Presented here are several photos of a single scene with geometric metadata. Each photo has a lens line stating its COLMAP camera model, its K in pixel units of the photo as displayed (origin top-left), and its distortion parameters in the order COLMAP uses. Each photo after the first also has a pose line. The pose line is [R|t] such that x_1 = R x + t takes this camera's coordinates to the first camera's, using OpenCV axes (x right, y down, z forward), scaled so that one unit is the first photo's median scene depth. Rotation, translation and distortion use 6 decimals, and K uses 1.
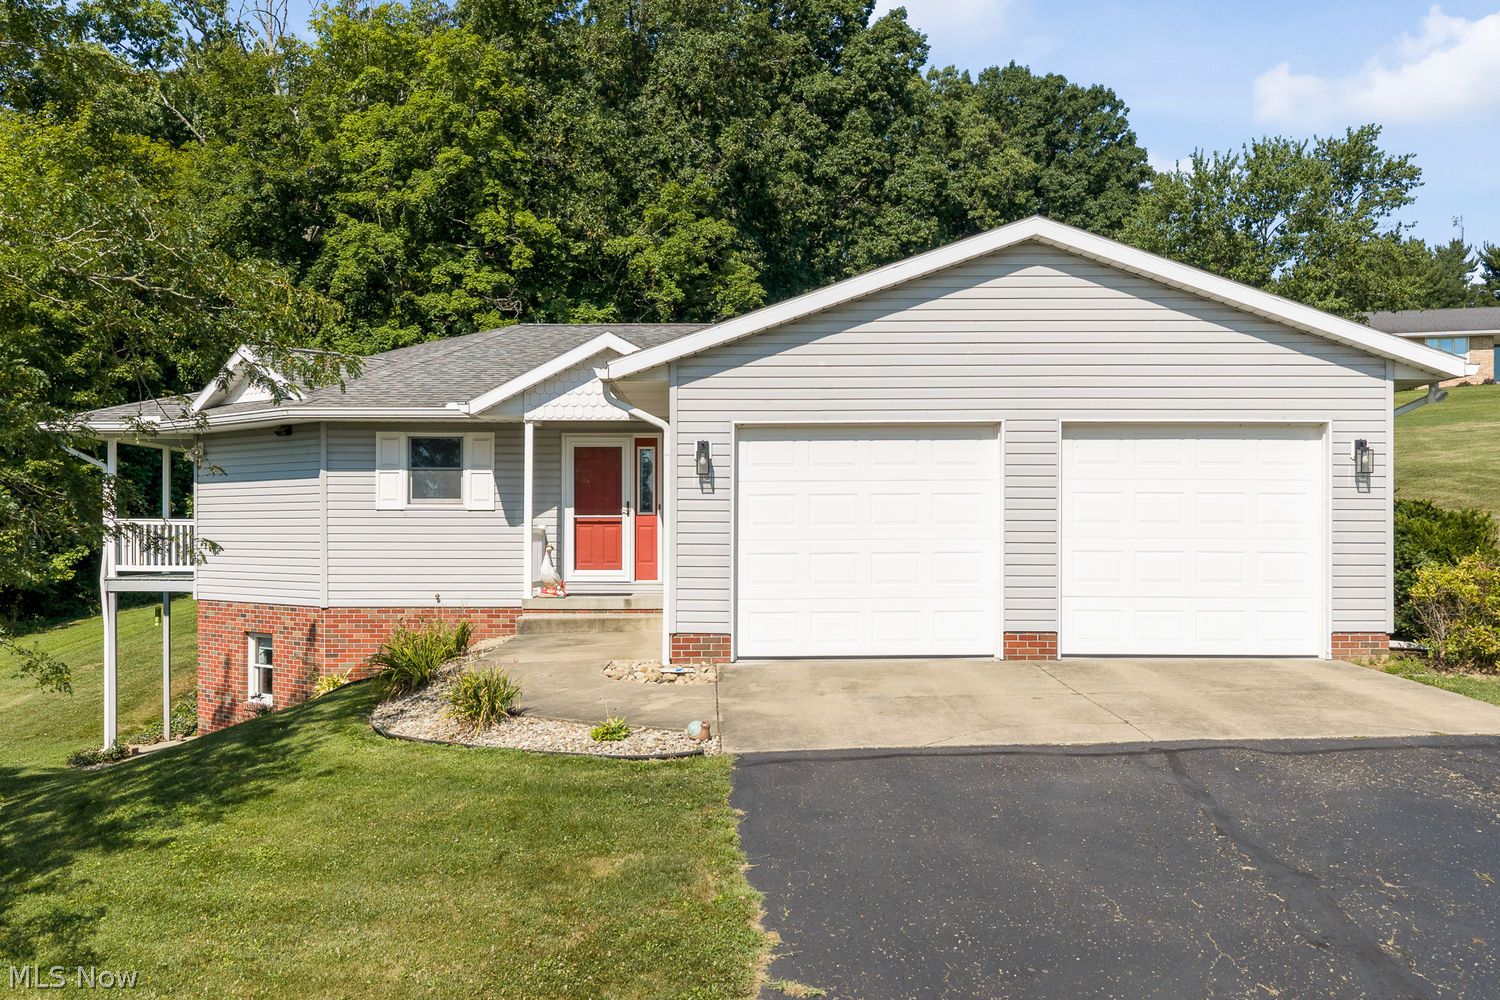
lens RADIAL K [[1241.5, 0, 737.5], [0, 1241.5, 499.9], [0, 0, 1]] dist [0.017230, -0.002105]
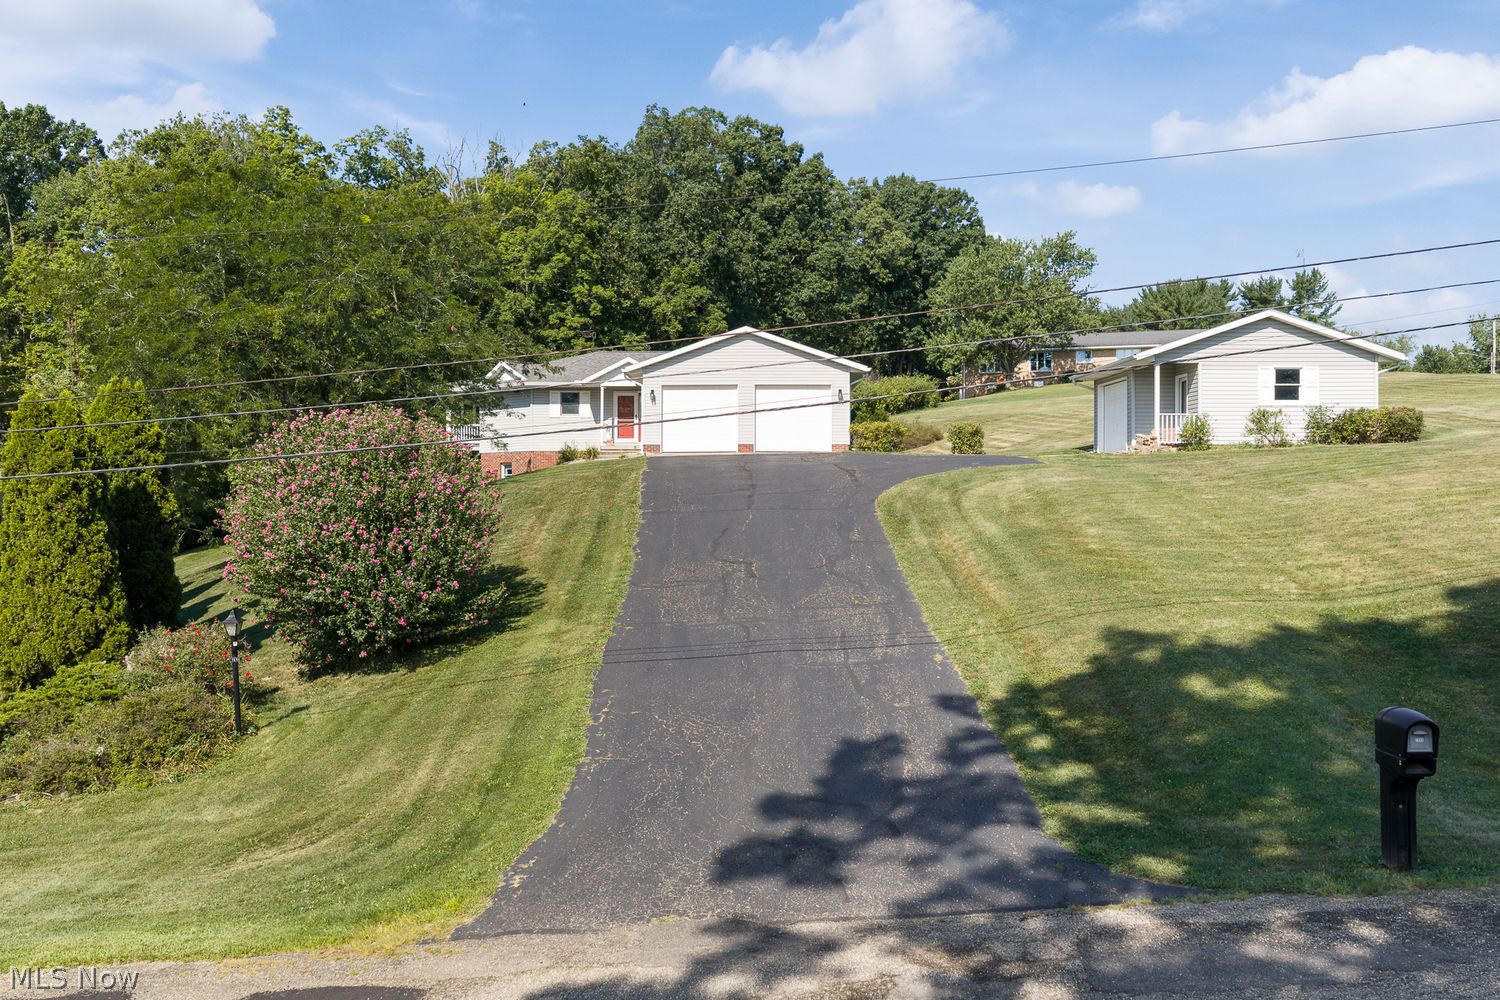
lens RADIAL K [[1241.5, 0, 761.8], [0, 1241.5, 498.7], [0, 0, 1]] dist [0.017230, -0.002105]
pose [[0.999526, 0.002598, -0.030667, 0.133439], [-0.002546, 0.999995, 0.001744, 0.086939], [0.030671, -0.001665, 0.999528, -0.856497]]
